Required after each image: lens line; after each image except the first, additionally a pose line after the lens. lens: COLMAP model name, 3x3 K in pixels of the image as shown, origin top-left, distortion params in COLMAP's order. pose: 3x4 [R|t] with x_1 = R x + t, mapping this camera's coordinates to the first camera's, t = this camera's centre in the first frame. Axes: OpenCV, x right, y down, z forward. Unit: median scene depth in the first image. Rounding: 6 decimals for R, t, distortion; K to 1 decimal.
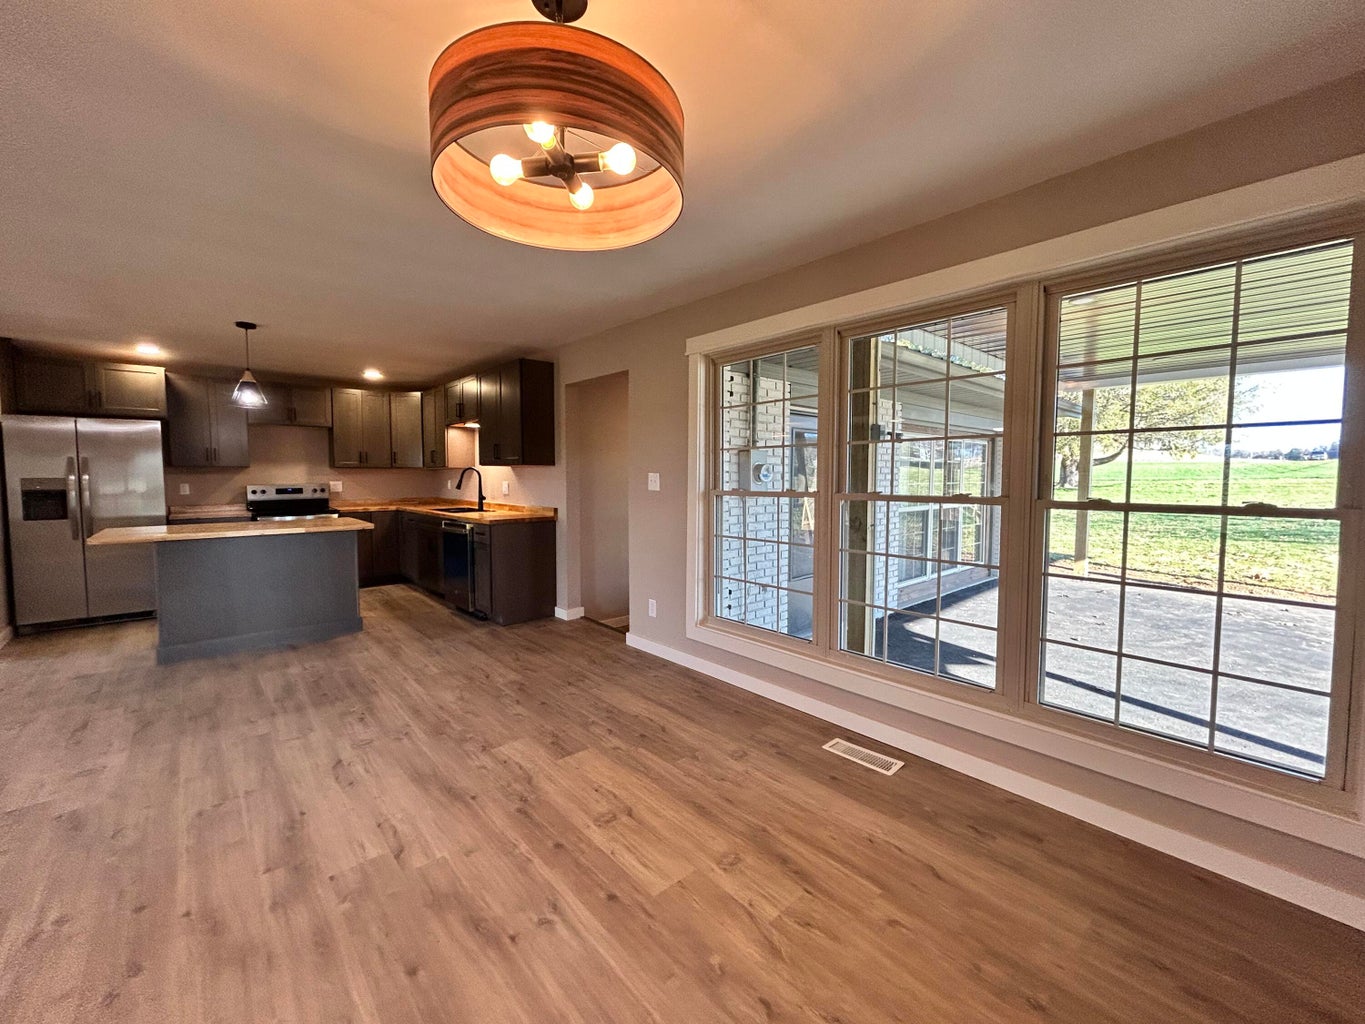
lens RADIAL K [[553.4, 0, 679.5], [0, 553.4, 508.6], [0, 0, 1]] dist [-0.003175, 0.001552]
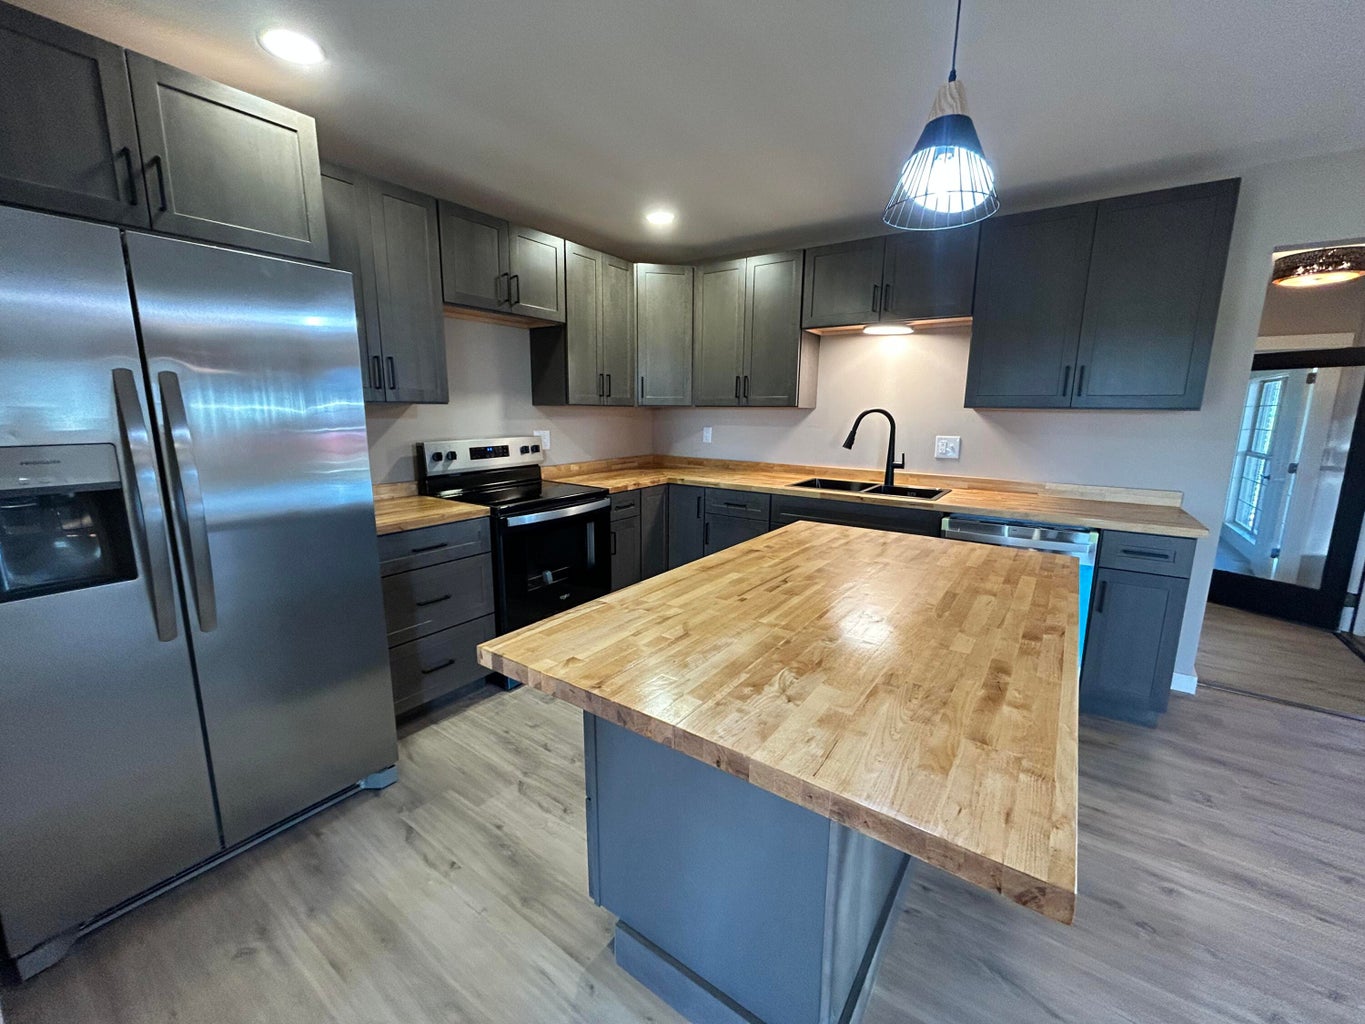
lens RADIAL K [[553.4, 0, 676.9], [0, 553.4, 509.3], [0, 0, 1]] dist [-0.003175, 0.001552]
pose [[0.975373, -0.029557, 0.218571, -0.791828], [0.003266, 0.992807, 0.119682, -0.048341], [-0.220536, -0.116021, 0.968454, 0.576804]]
